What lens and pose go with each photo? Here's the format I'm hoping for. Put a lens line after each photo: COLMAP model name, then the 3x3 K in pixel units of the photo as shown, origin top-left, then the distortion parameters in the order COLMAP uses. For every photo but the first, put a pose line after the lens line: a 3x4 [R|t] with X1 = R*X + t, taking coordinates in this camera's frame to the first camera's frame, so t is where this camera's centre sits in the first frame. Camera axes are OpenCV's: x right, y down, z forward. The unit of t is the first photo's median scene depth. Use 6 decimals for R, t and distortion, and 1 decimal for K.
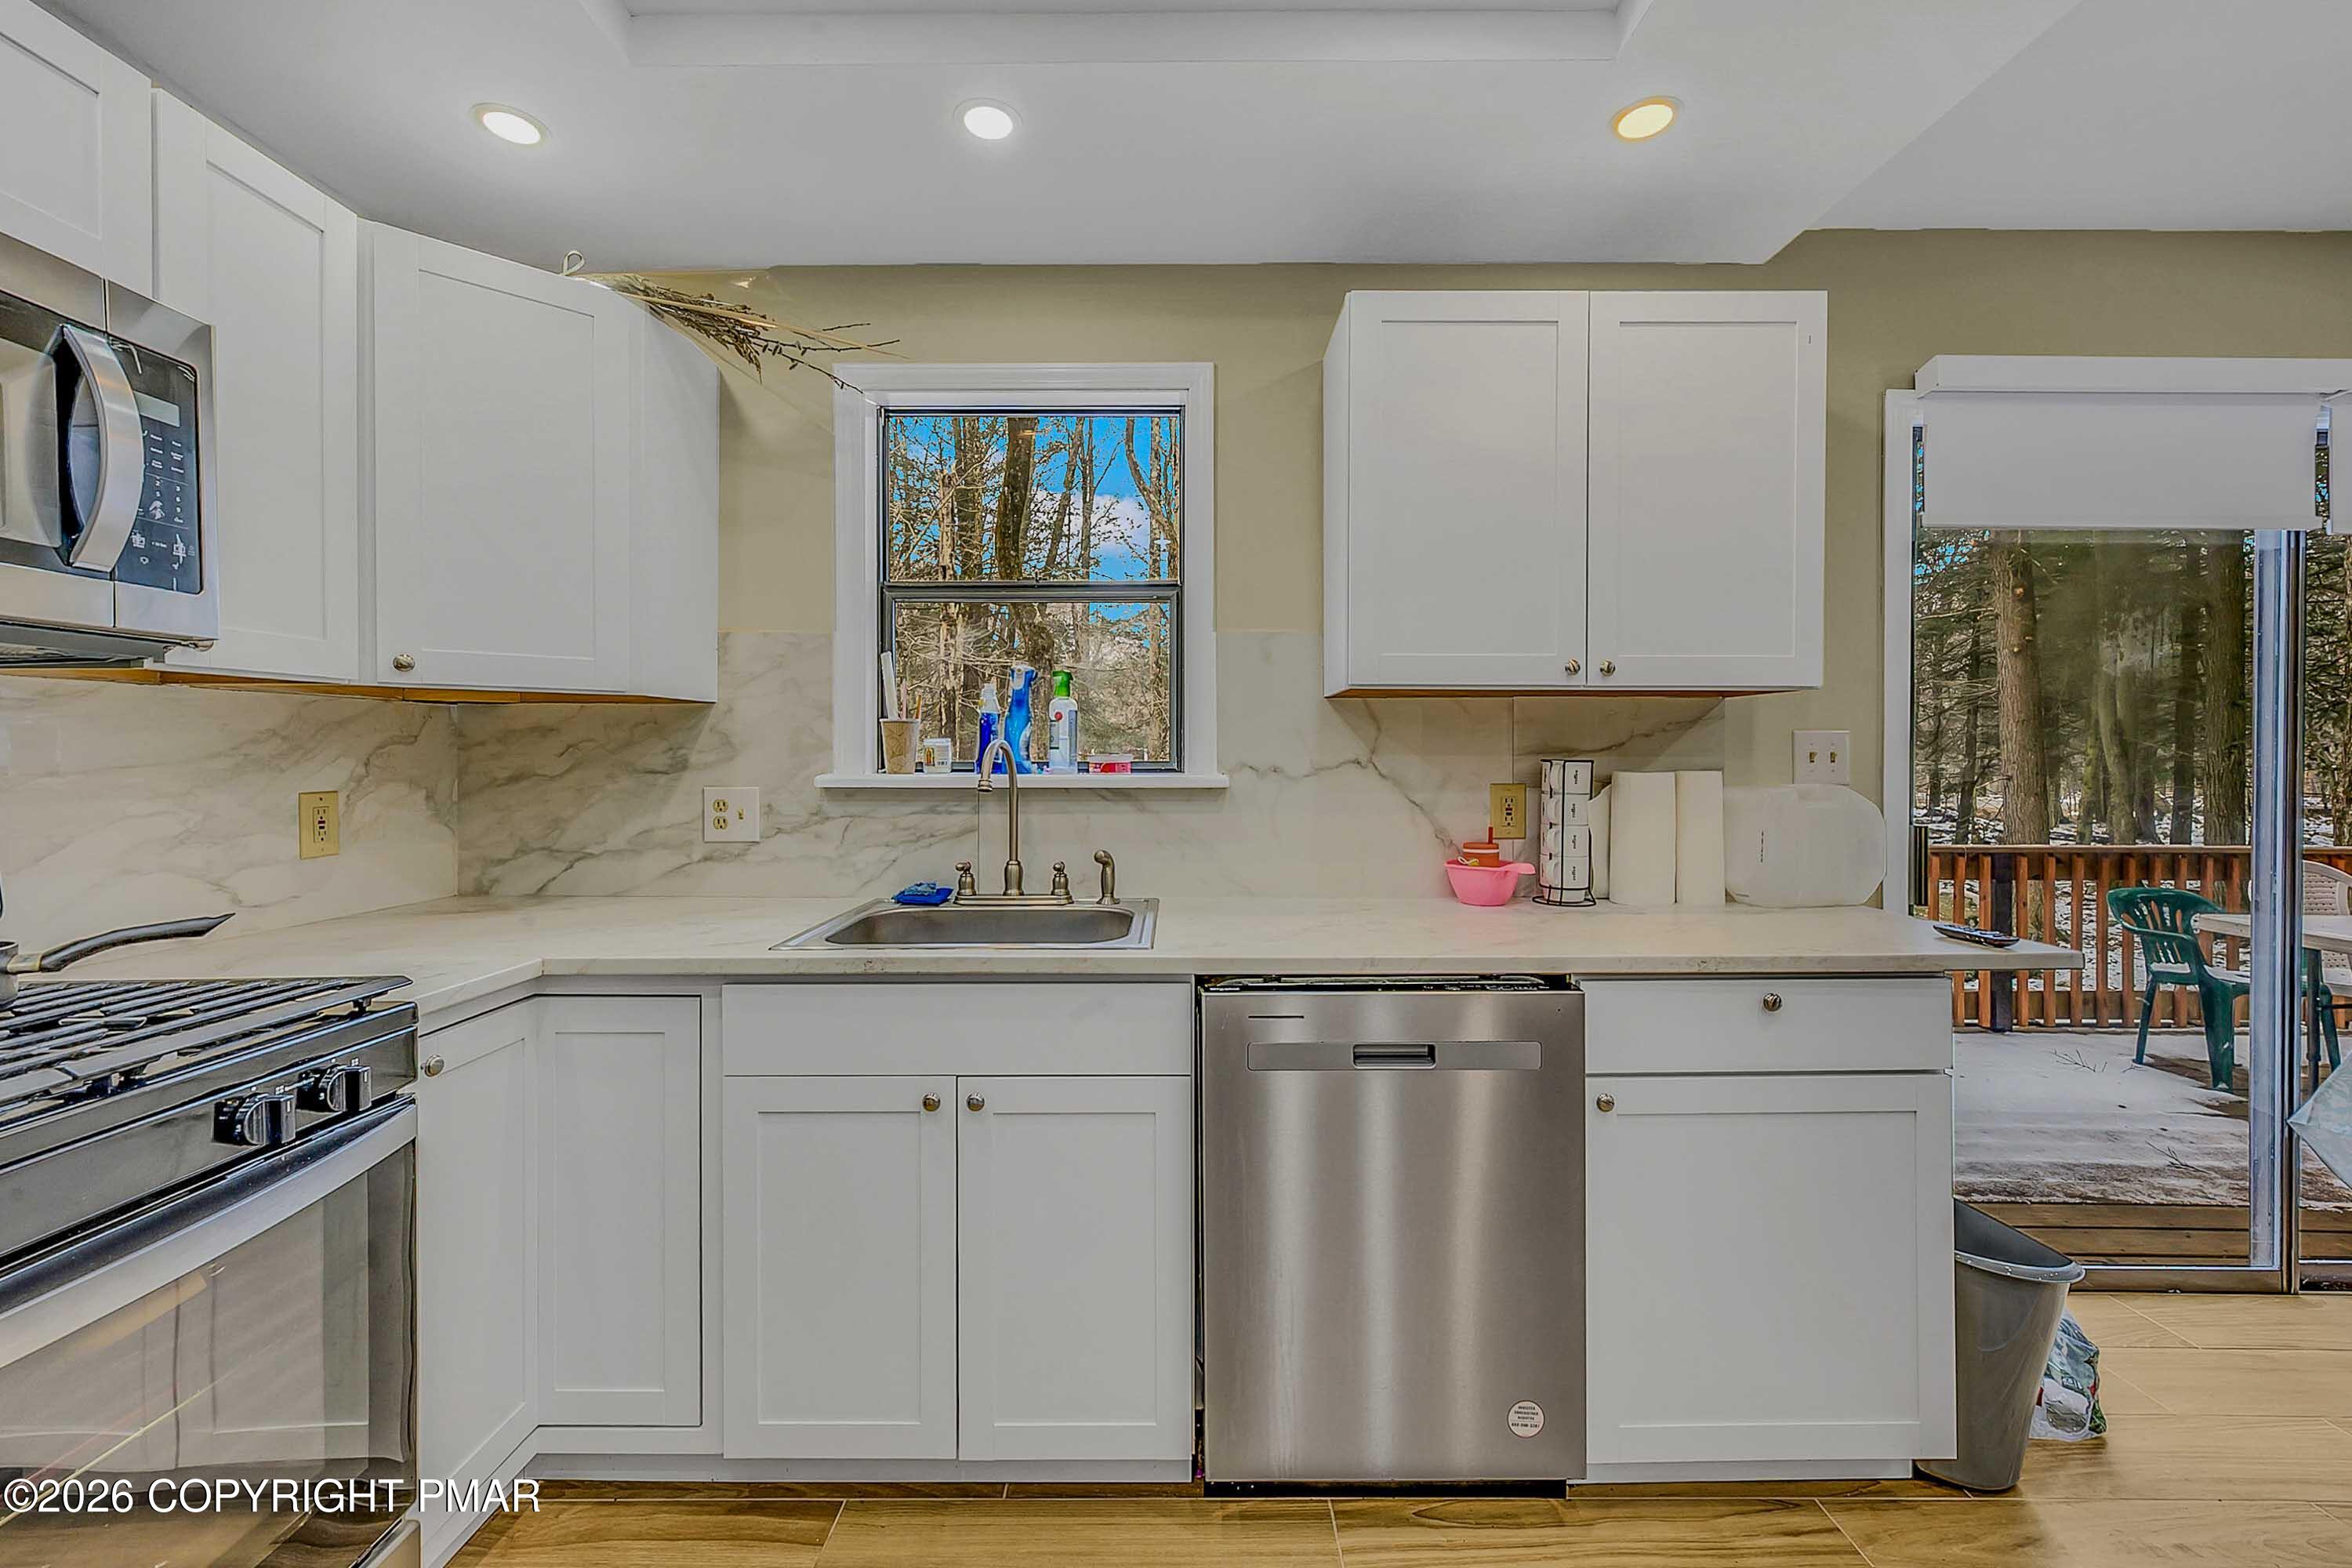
lens RADIAL K [[942.4, 0, 1181.1], [0, 942.4, 764.0], [0, 0, 1]] dist [0.000403, -0.000449]
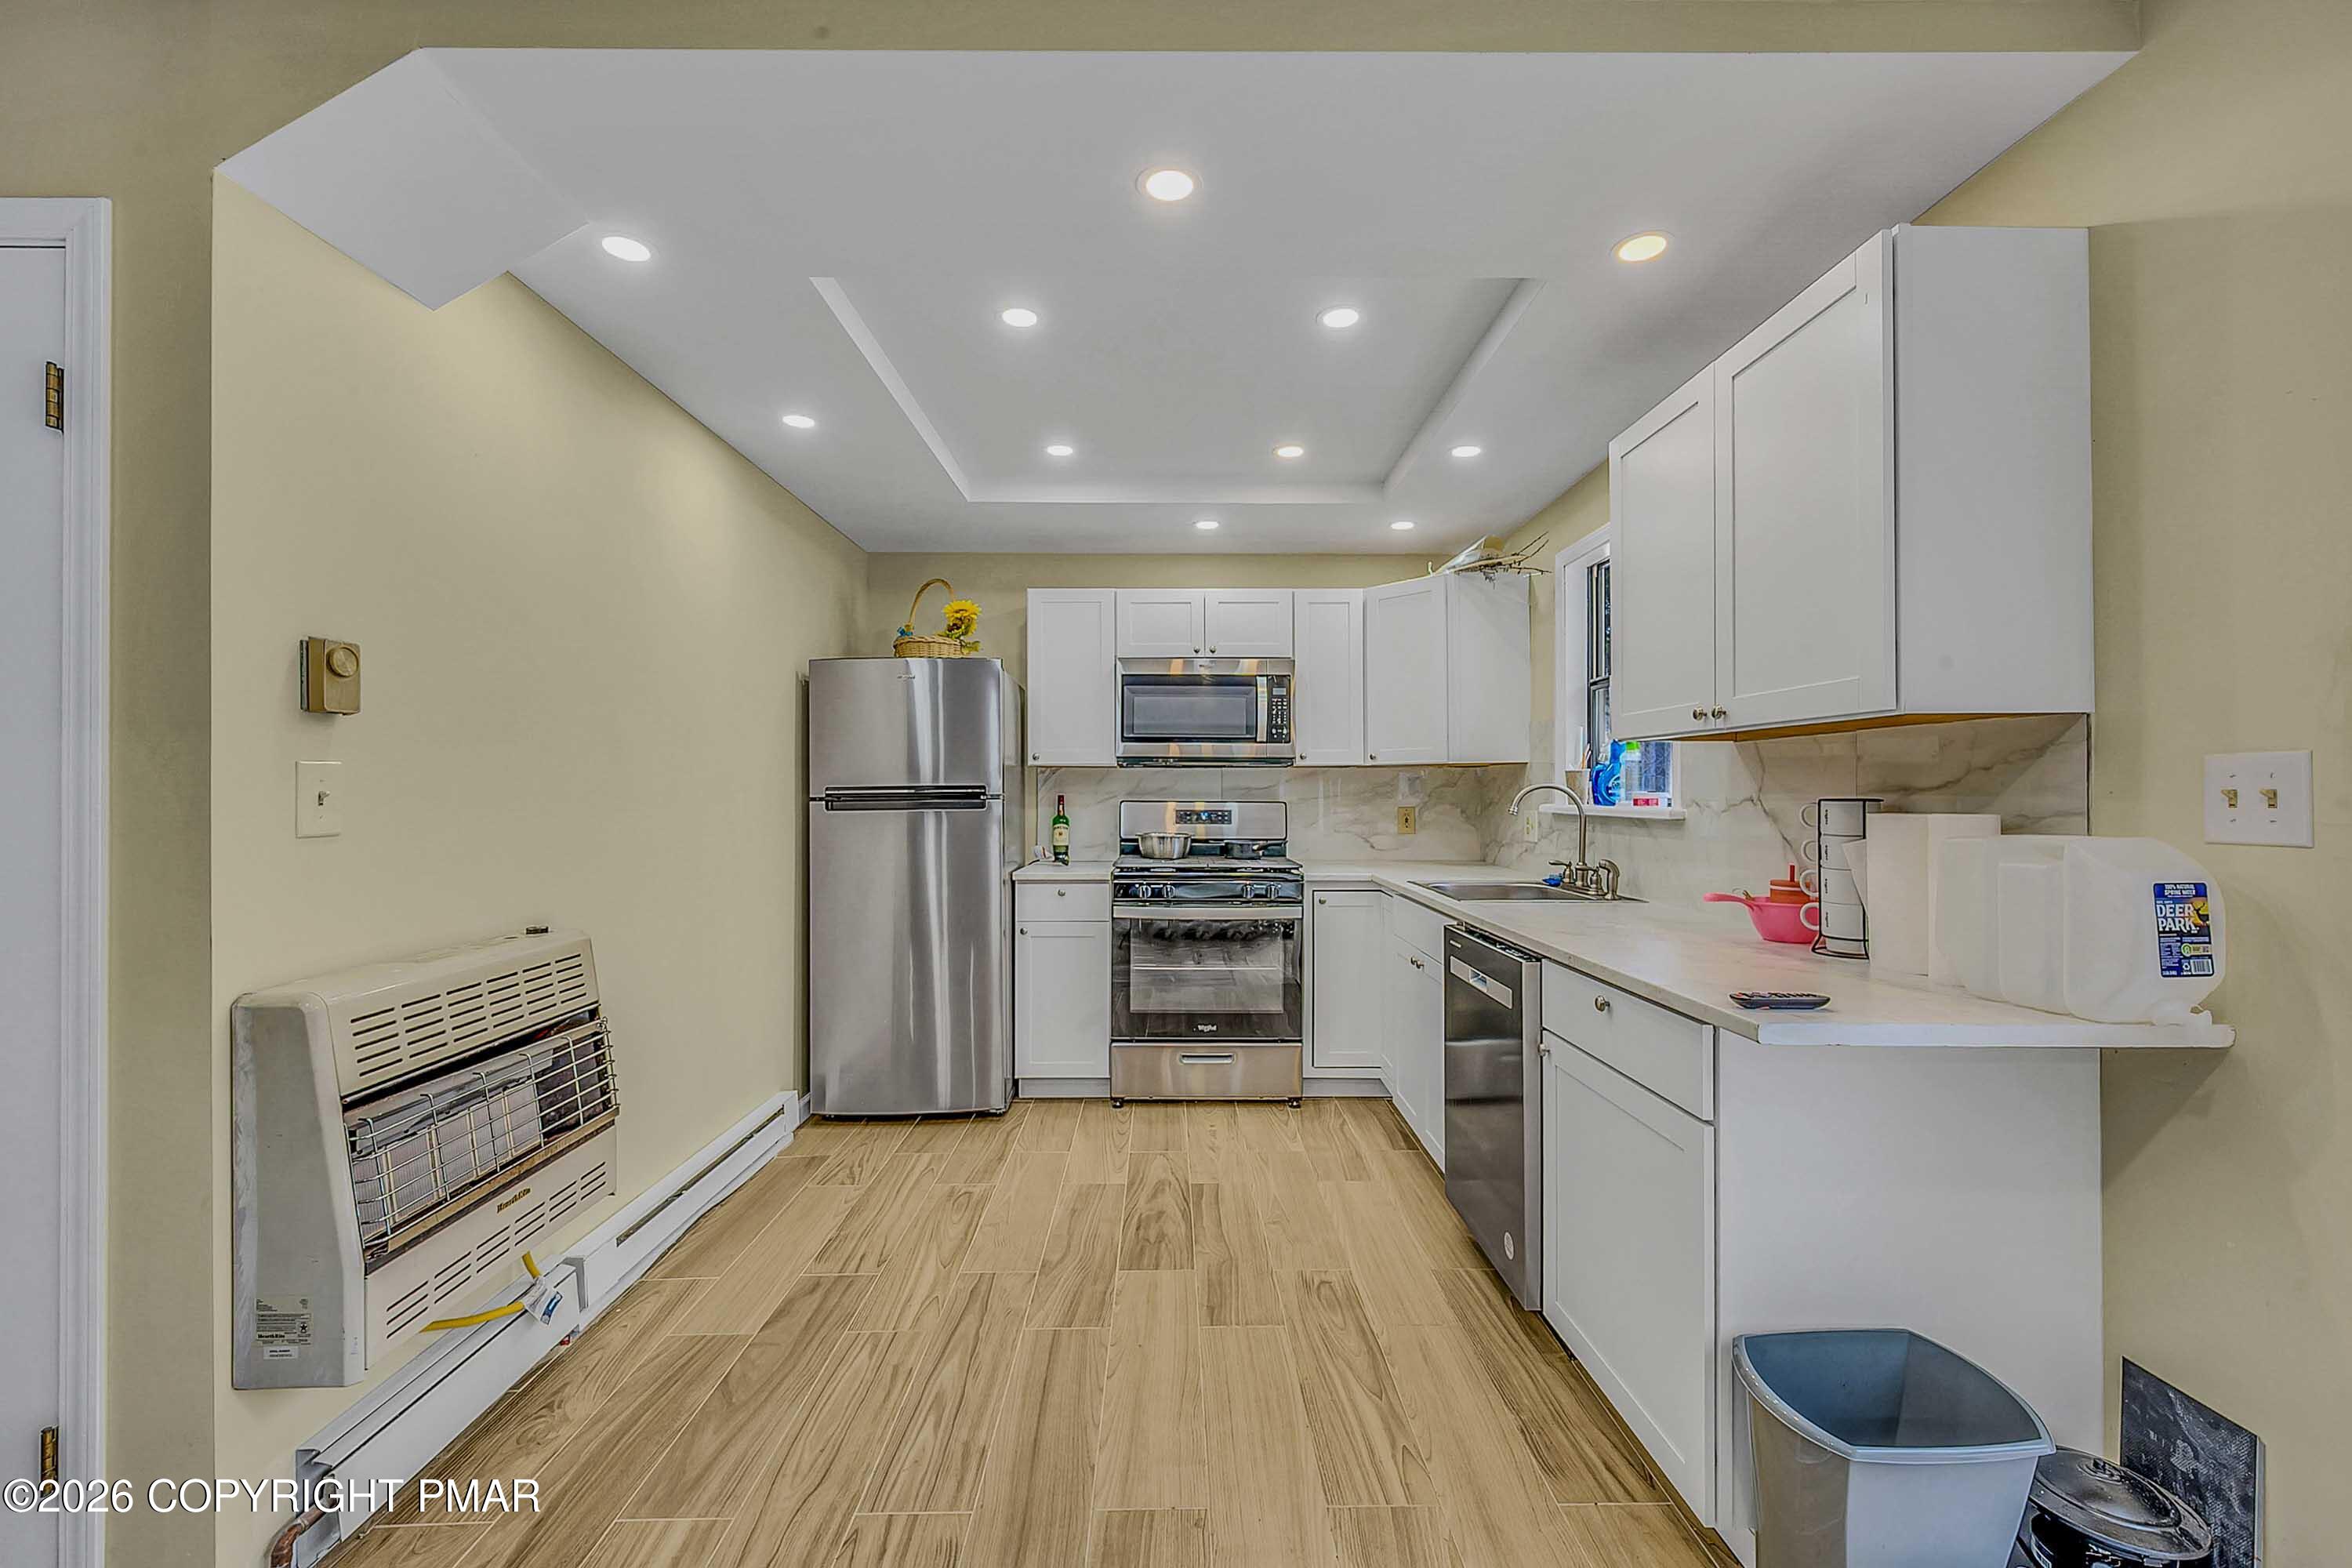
lens RADIAL K [[930.3, 0, 1166.9], [0, 930.3, 781.9], [0, 0, 1]] dist [-0.001909, -0.000393]
pose [[0.005187, -0.009833, -0.999938, 1.251362], [-0.010496, 0.999896, -0.009887, -0.004580], [0.999931, 0.010546, 0.005083, 0.313202]]
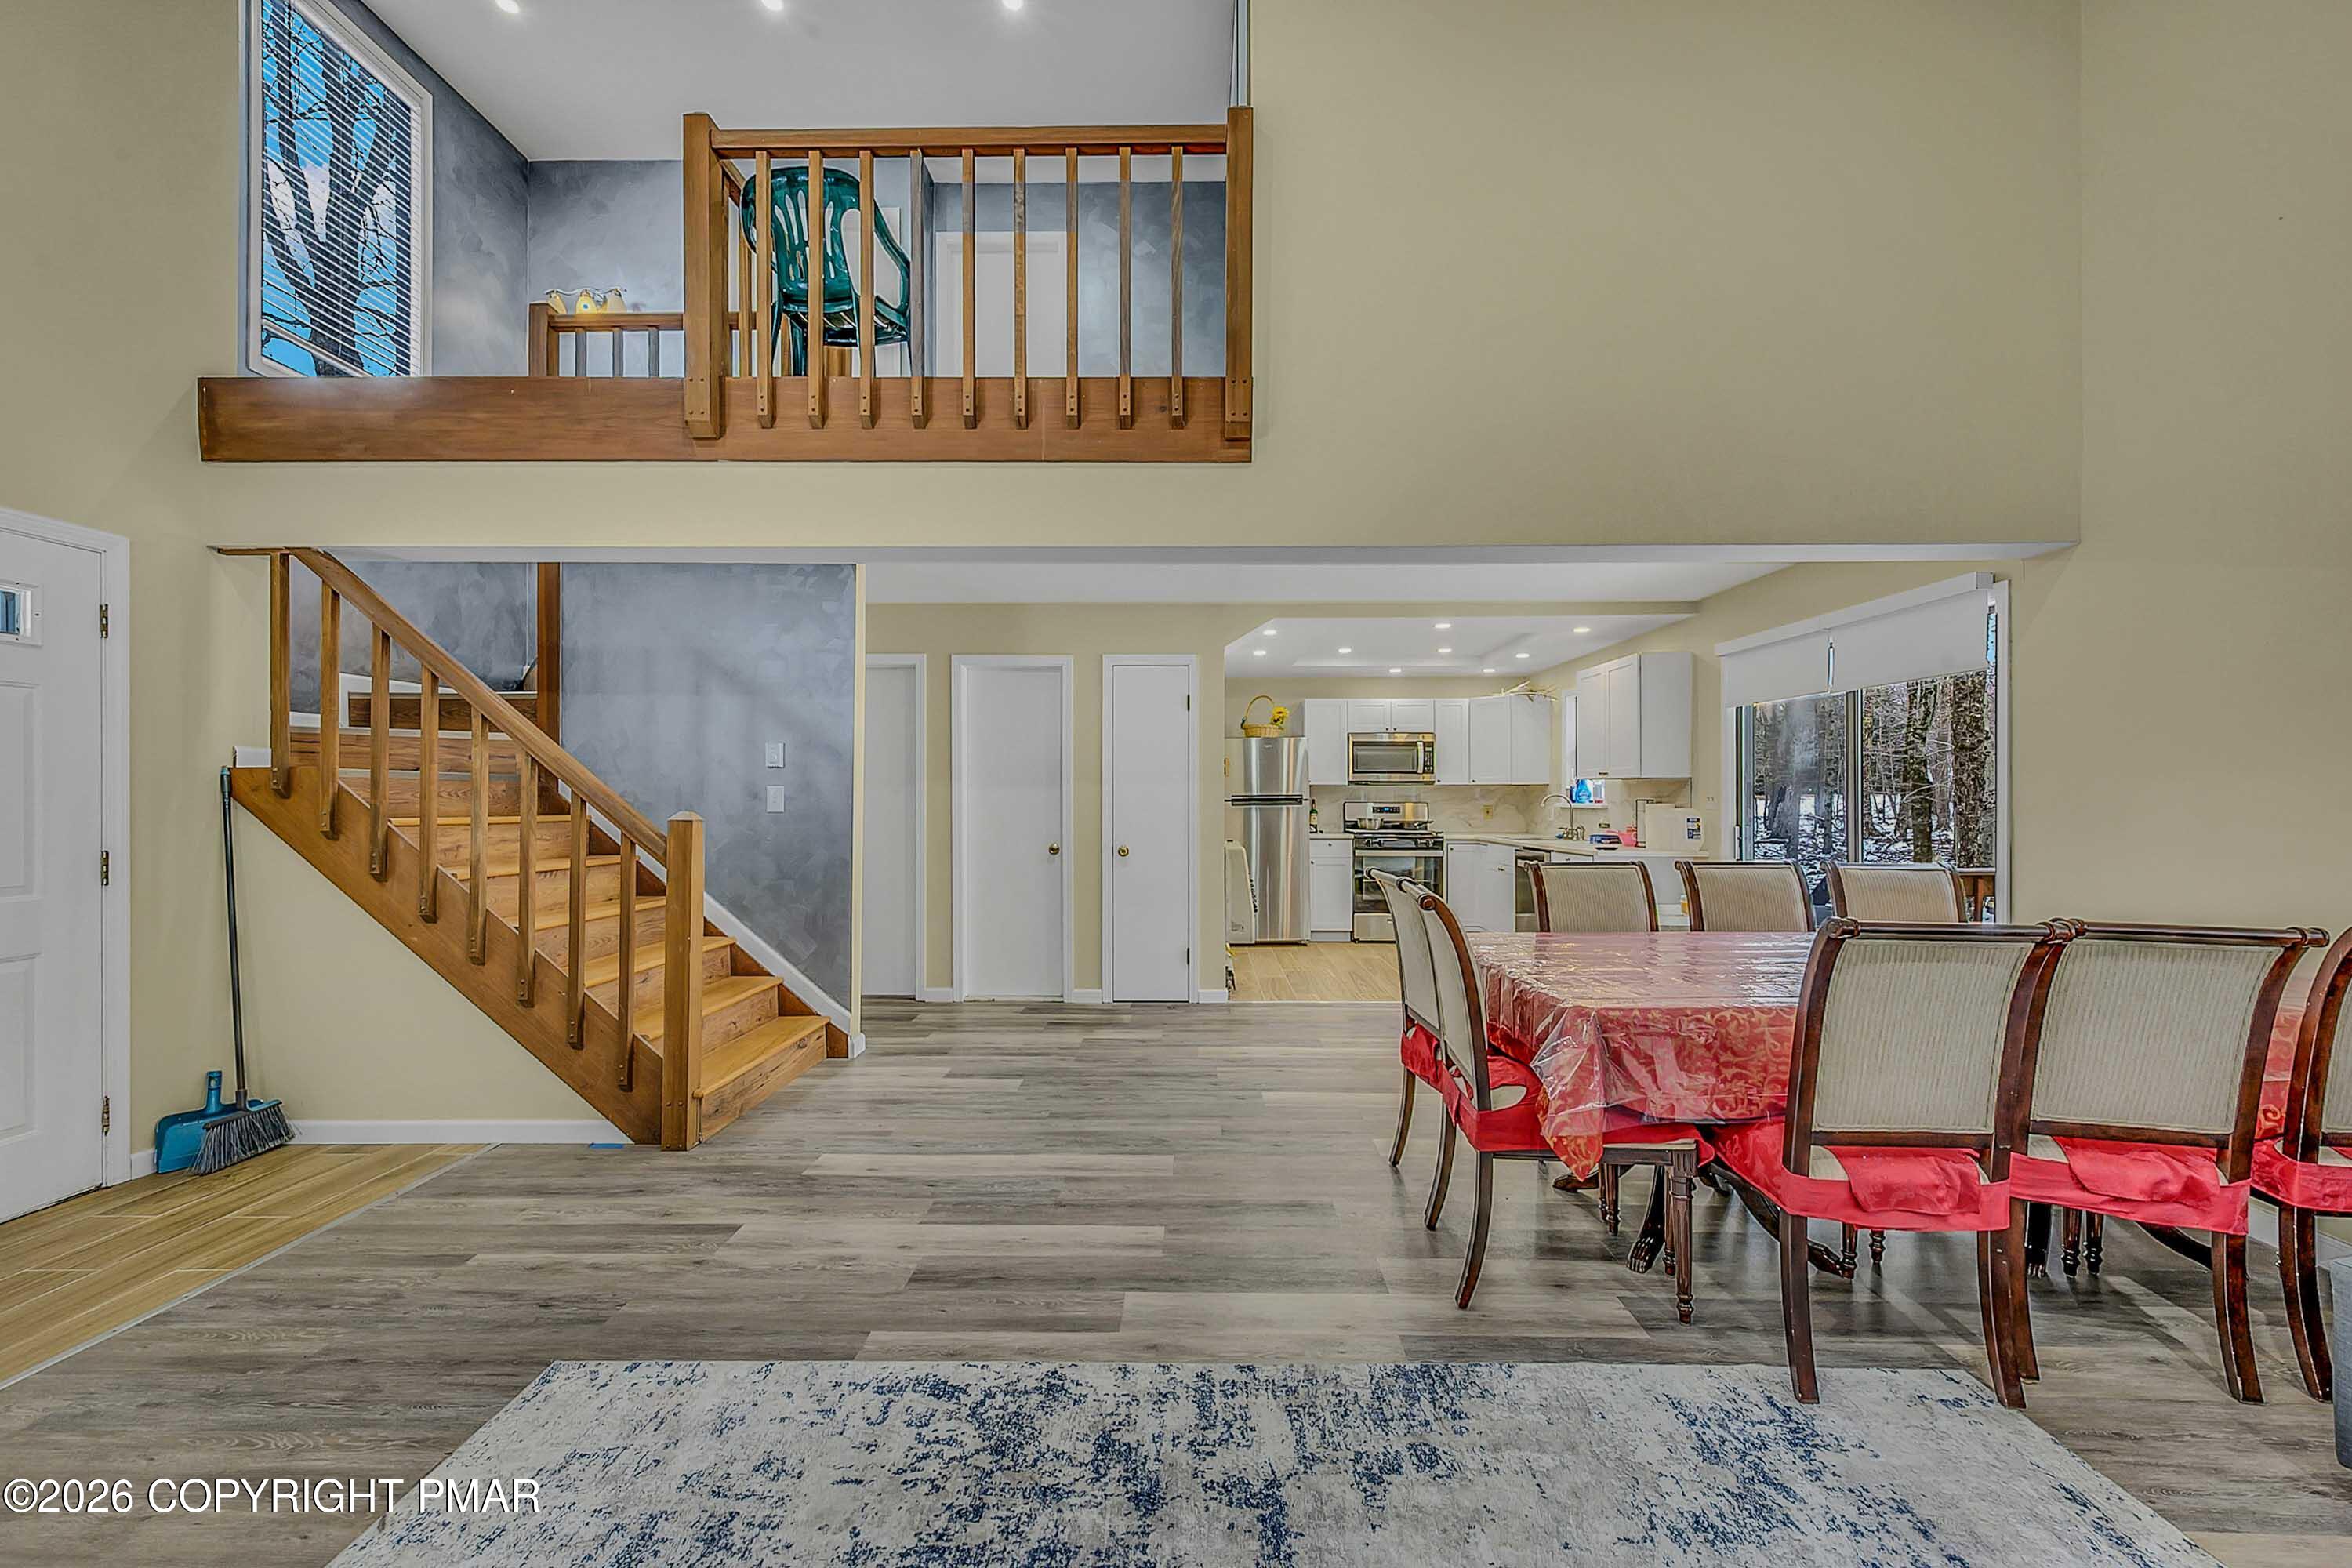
lens RADIAL K [[944.8, 0, 1175.6], [0, 944.8, 797.2], [0, 0, 1]] dist [0.001289, -0.000130]
pose [[-0.014537, 0.001454, -0.999893, 3.304638], [-0.009382, 0.999955, 0.001590, -0.003374], [0.999850, 0.009404, -0.014523, -0.436529]]
